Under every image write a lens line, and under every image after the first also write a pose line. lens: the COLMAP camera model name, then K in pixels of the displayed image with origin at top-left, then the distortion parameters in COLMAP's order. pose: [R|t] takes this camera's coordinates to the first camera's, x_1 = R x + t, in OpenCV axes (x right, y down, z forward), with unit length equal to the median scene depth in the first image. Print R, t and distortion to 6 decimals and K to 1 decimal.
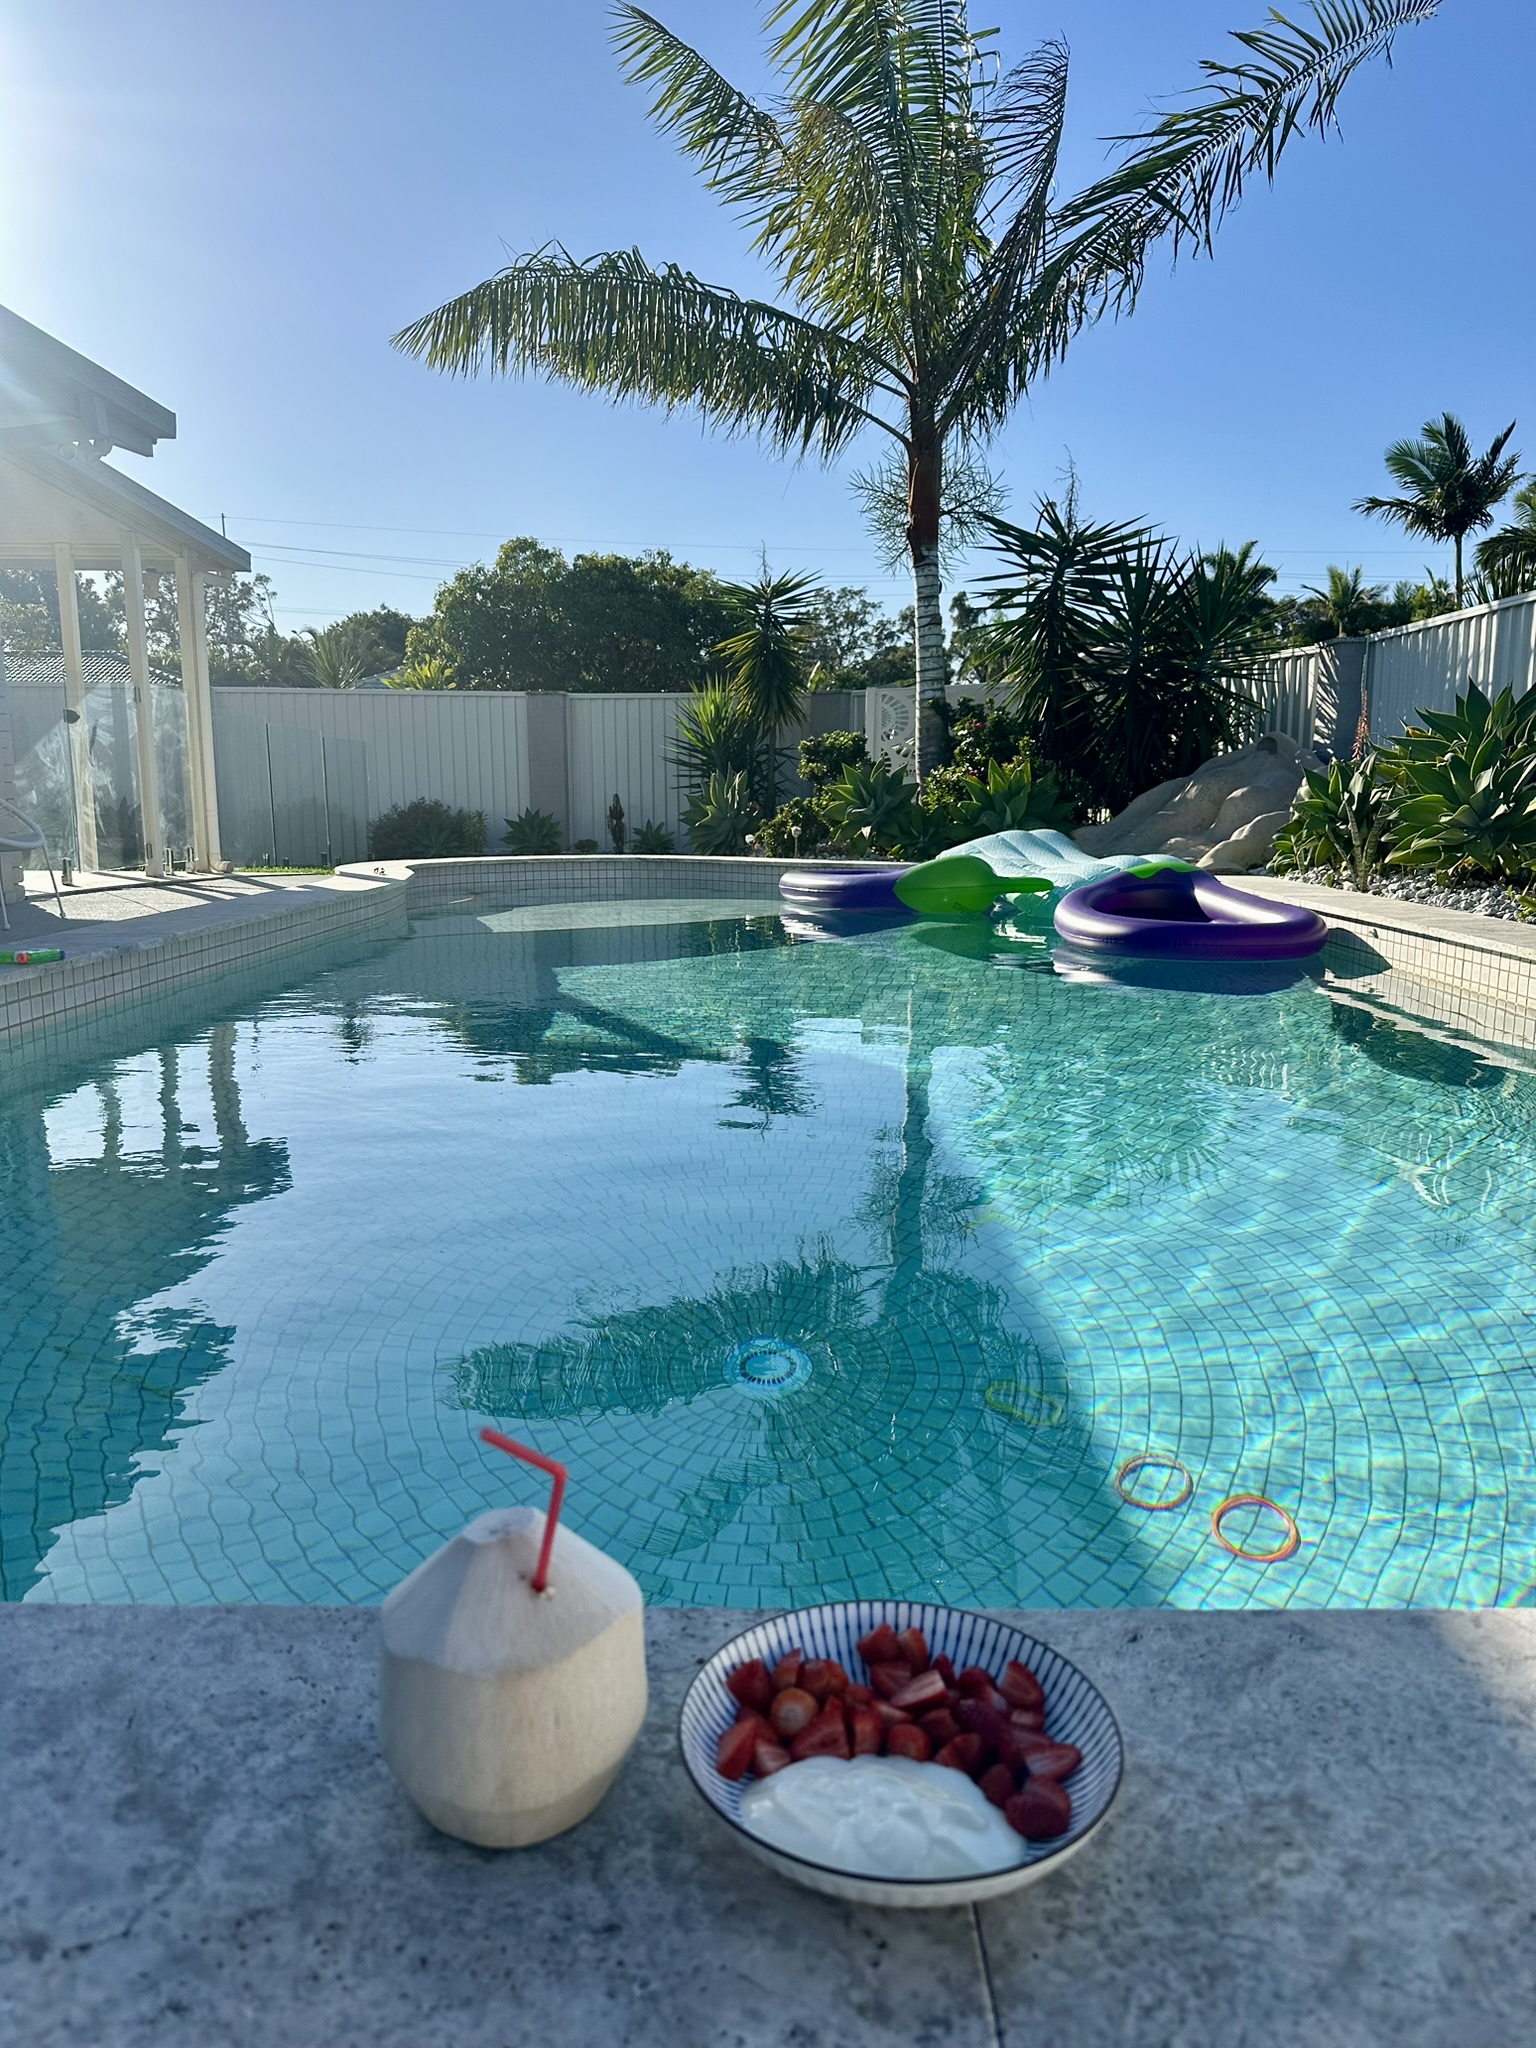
lens RADIAL K [[1442.7, 0, 766.1], [0, 1442.7, 1074.5], [0, 0, 1]] dist [0.045122, 0.000285]
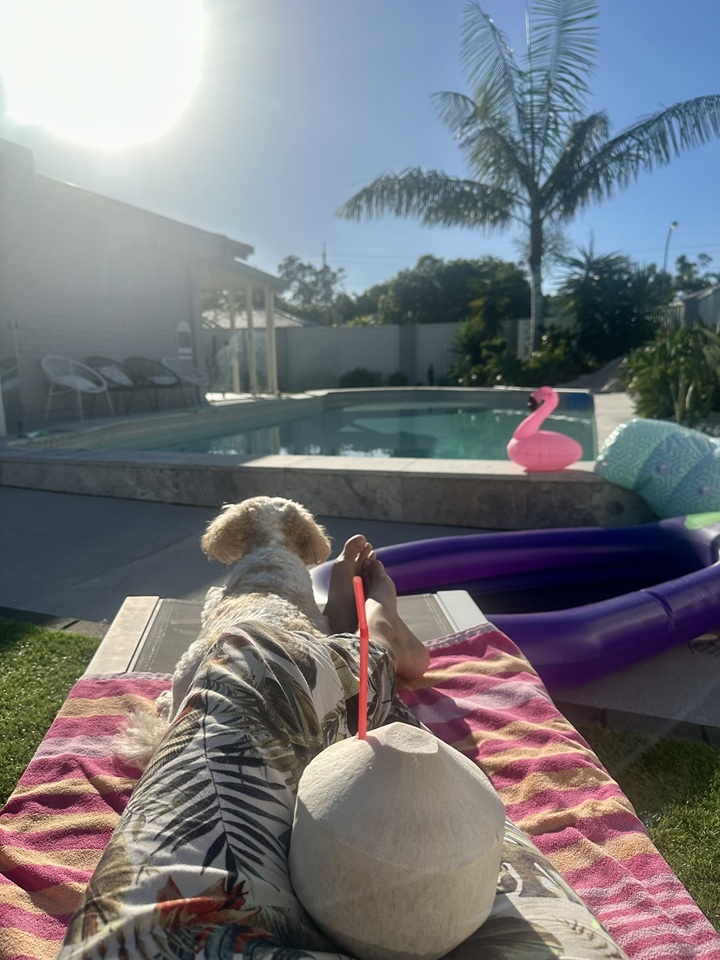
lens RADIAL K [[676.3, 0, 359.1], [0, 676.3, 503.7], [0, 0, 1]] dist [0.045122, 0.000285]
pose [[0.956677, 0.042315, -0.288059, 0.164889], [-0.038738, 0.999085, 0.018111, 0.042123], [0.288561, -0.006168, 0.957442, -0.220262]]
